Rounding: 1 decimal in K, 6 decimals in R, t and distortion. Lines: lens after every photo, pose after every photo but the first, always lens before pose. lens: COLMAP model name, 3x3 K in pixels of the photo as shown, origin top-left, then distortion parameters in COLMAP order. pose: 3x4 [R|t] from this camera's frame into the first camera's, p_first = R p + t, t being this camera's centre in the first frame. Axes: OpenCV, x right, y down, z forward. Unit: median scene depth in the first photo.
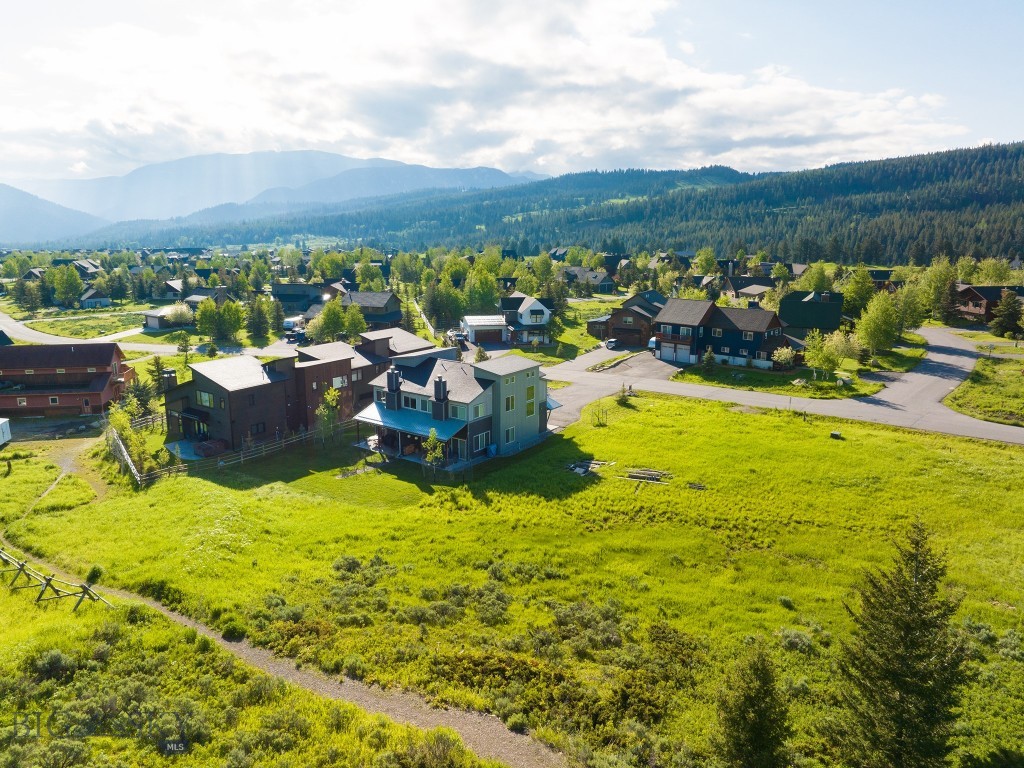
lens RADIAL K [[717.7, 0, 512.0], [0, 717.7, 384.0], [0, 0, 1]] dist [-0.039728, 0.005661]
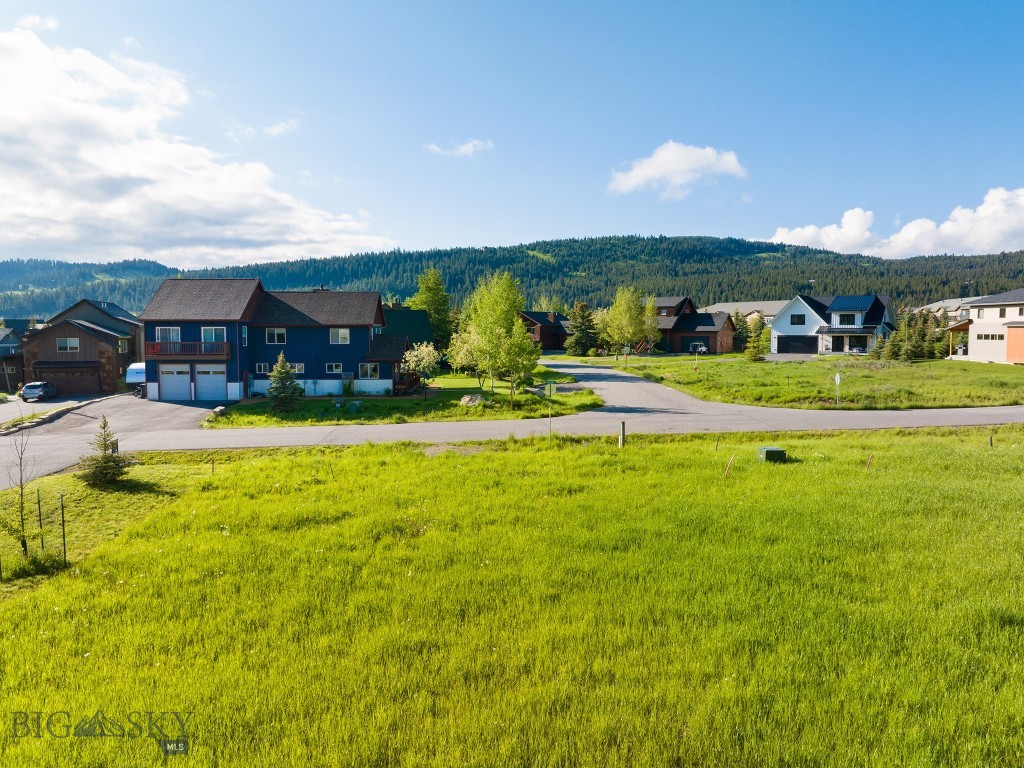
lens RADIAL K [[717.7, 0, 512.0], [0, 717.7, 384.0], [0, 0, 1]] dist [-0.039728, 0.005661]
pose [[0.730728, -0.051836, 0.680698, 0.059706], [0.148808, 0.985230, -0.084719, 0.028969], [-0.666253, 0.163200, 0.727649, 0.511205]]
